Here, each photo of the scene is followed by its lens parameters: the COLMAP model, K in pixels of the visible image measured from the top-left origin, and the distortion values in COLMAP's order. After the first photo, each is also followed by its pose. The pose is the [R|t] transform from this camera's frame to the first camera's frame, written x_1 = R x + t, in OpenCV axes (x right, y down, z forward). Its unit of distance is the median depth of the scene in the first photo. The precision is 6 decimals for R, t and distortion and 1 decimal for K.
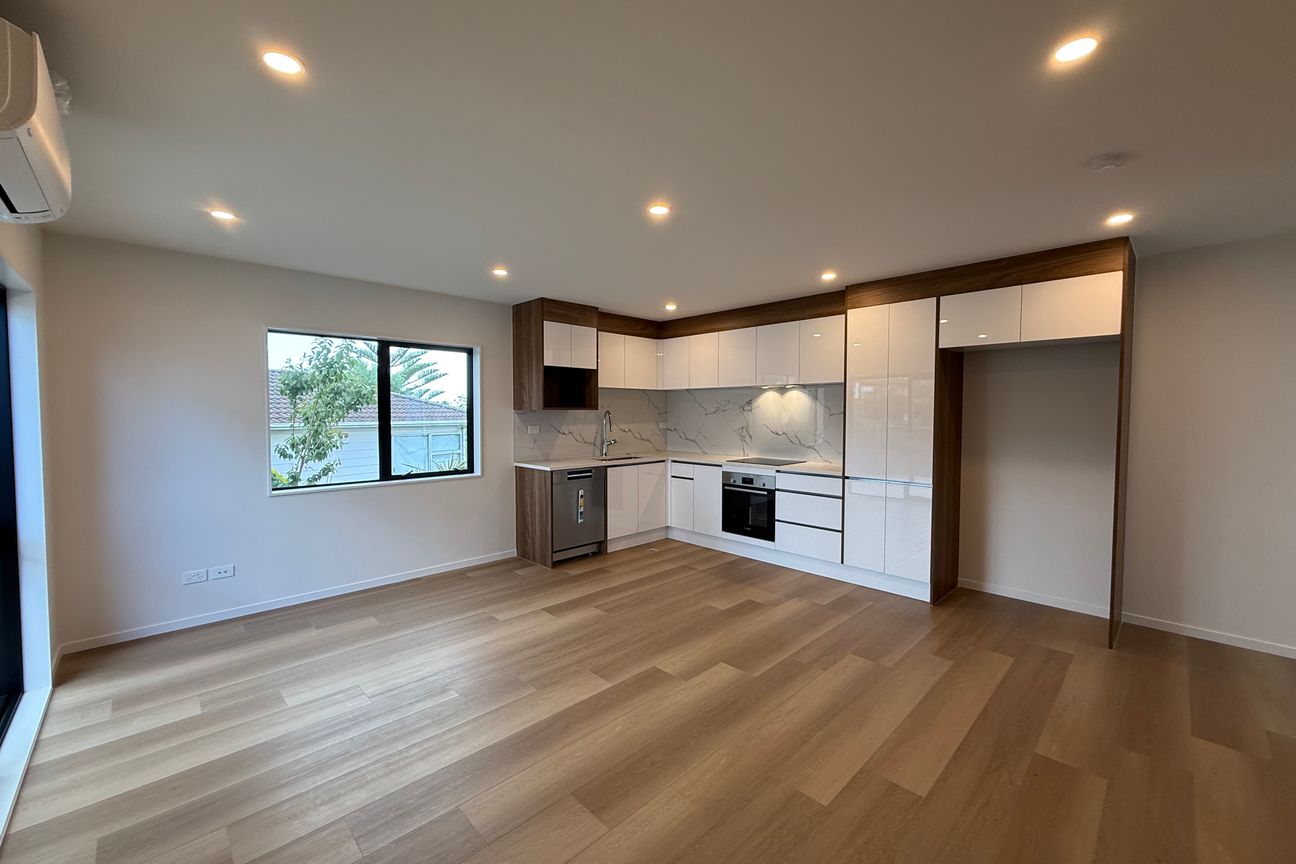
lens RADIAL K [[519.1, 0, 646.6], [0, 519.1, 431.3], [0, 0, 1]] dist [0.000504, 0.000074]
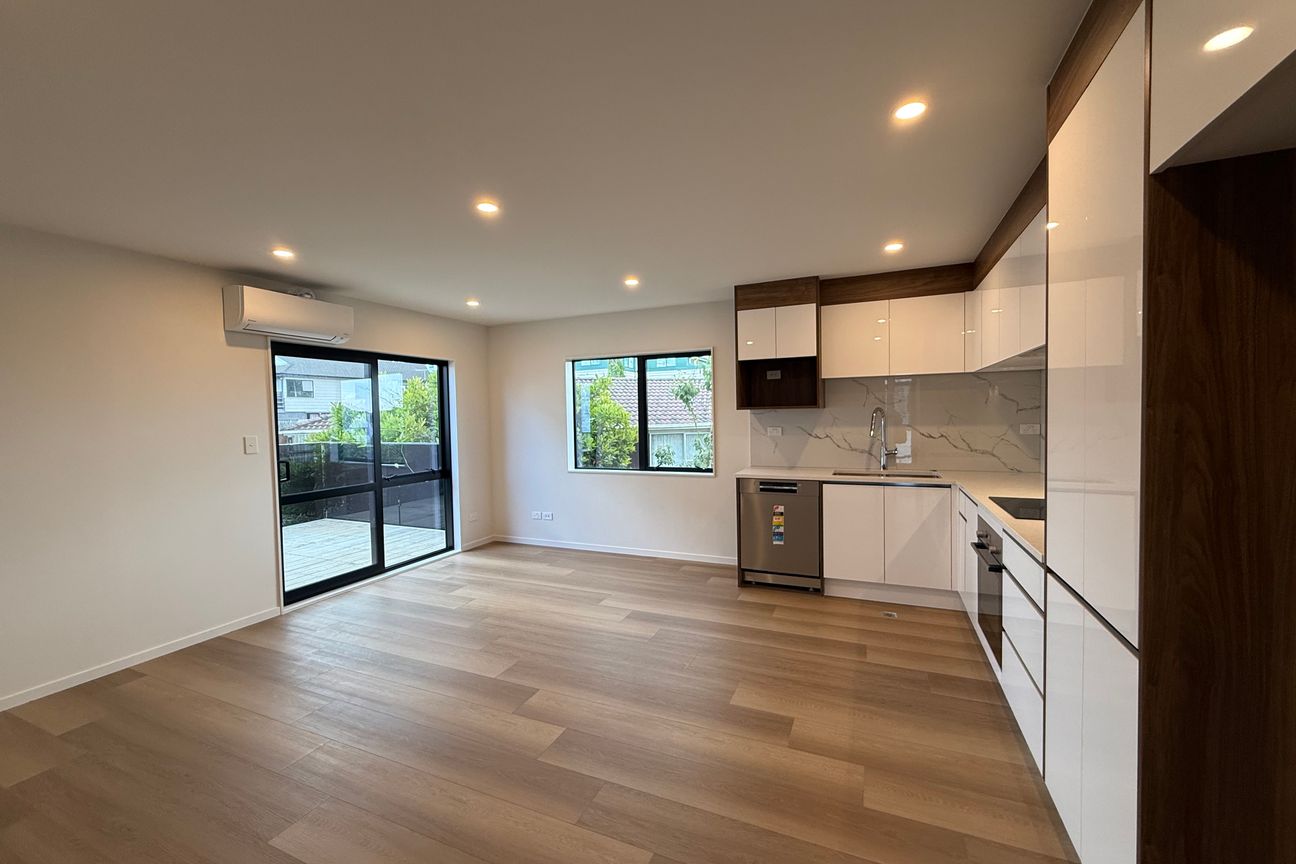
lens RADIAL K [[519.1, 0, 646.6], [0, 519.1, 431.3], [0, 0, 1]] dist [0.000504, 0.000074]
pose [[0.371326, 0.022635, -0.928227, 0.578437], [-0.015590, 0.999714, 0.018141, -0.017973], [0.928372, 0.007735, 0.371573, 0.511137]]
